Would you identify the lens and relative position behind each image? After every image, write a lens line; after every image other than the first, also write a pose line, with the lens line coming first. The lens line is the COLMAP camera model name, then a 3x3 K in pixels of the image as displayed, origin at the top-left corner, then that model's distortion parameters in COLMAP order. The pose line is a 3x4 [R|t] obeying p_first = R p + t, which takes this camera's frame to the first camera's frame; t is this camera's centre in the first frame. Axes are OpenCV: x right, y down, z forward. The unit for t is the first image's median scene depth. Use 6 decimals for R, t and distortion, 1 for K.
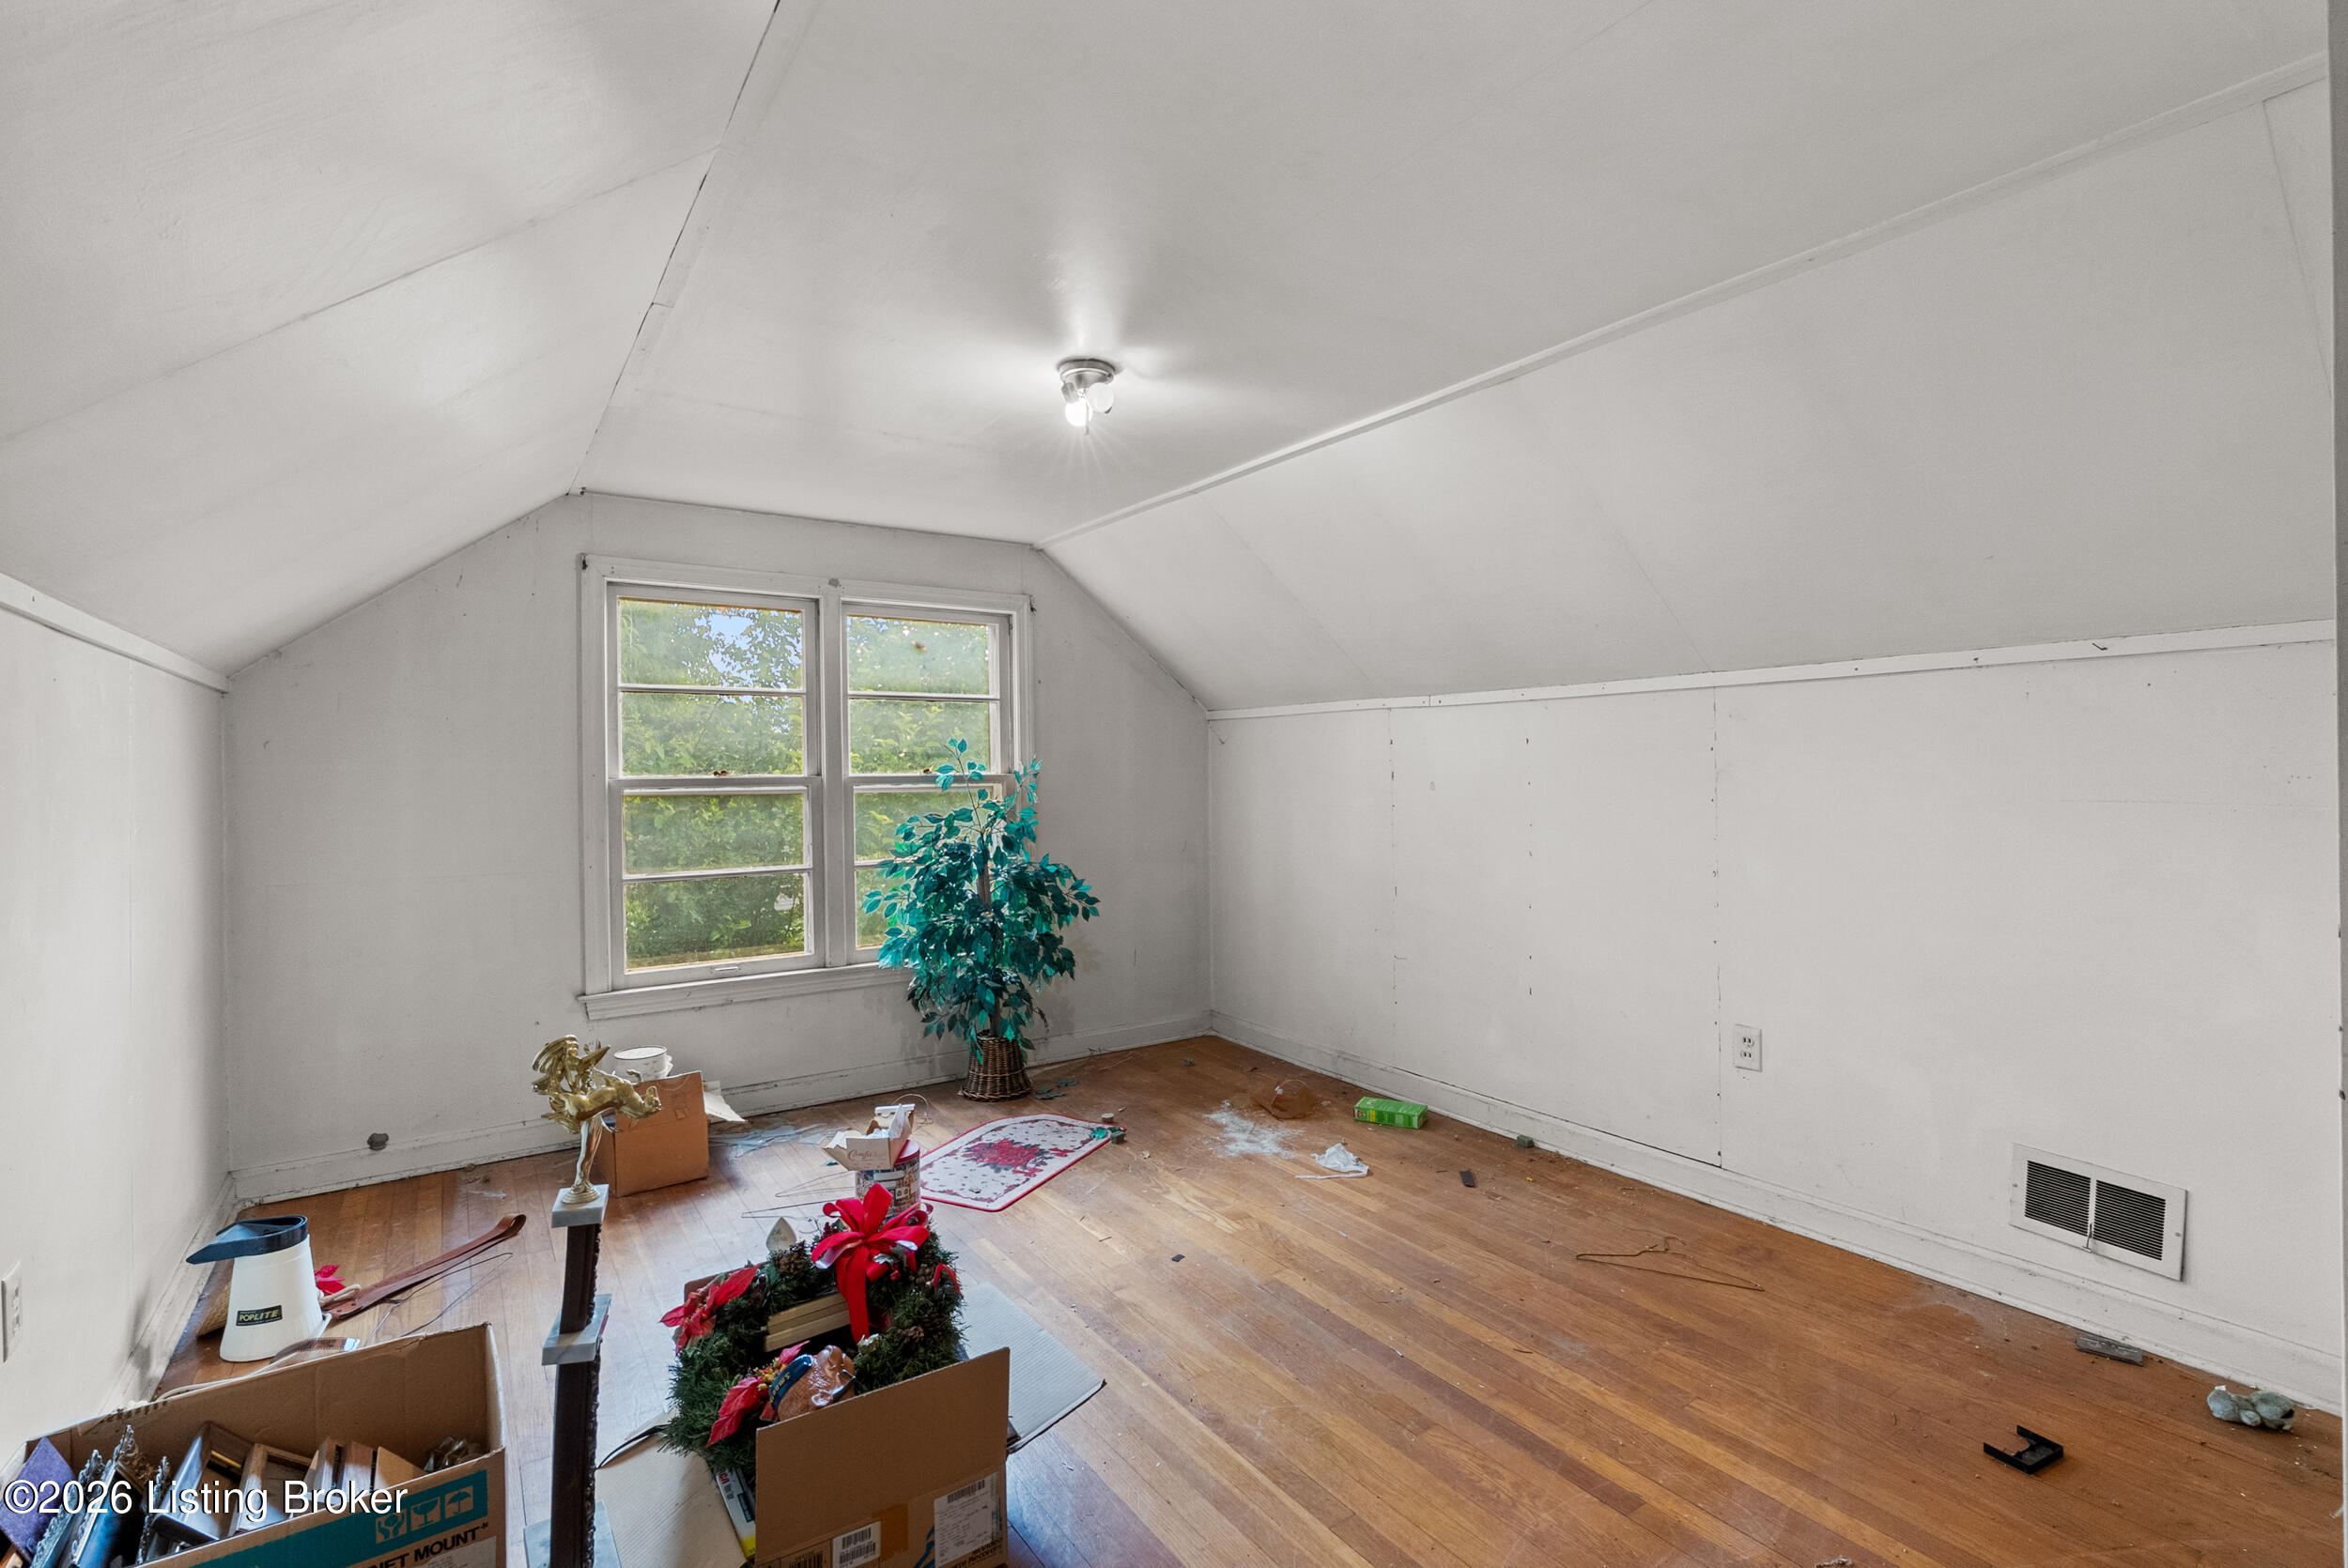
lens RADIAL K [[1069.3, 0, 1174.0], [0, 1069.3, 782.7], [0, 0, 1]] dist [-0.006798, 0.002693]
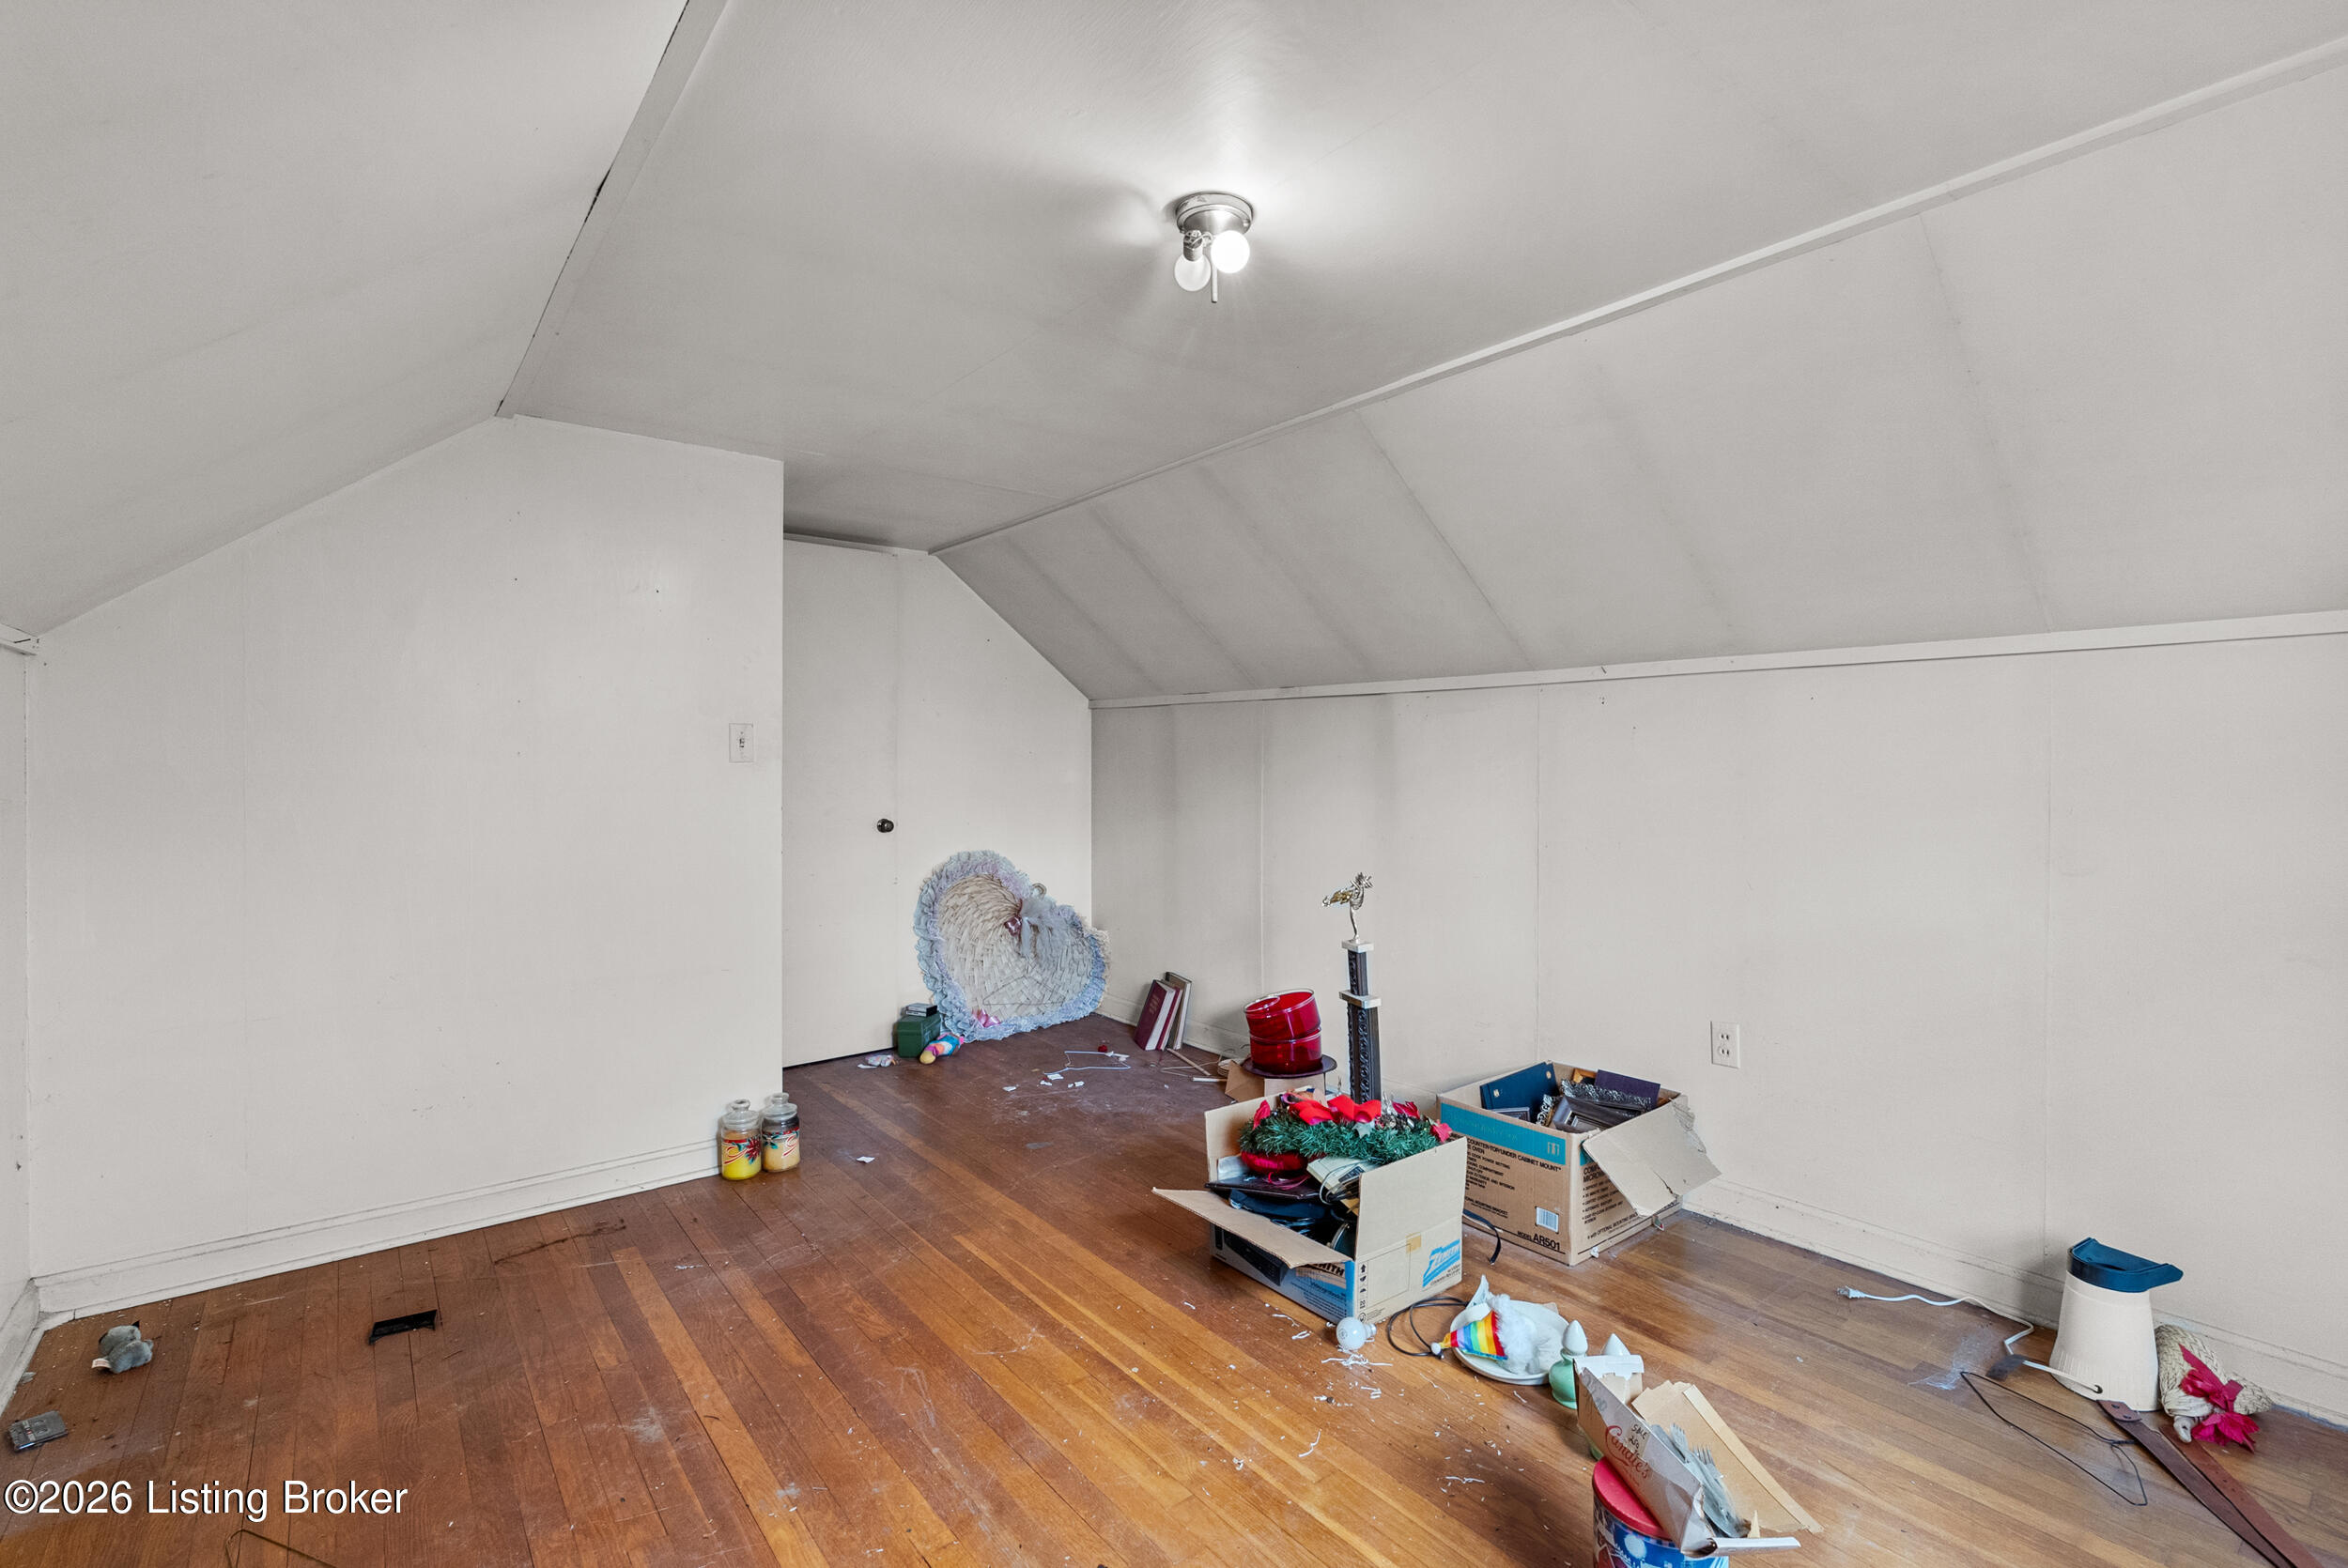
lens RADIAL K [[1069.3, 0, 1174.0], [0, 1069.3, 776.7], [0, 0, 1]] dist [-0.006798, 0.002693]
pose [[-0.997920, 0.006981, -0.064083, -0.004240], [0.005641, 0.999762, 0.021067, -0.020709], [0.064214, 0.020662, -0.997722, 2.108717]]
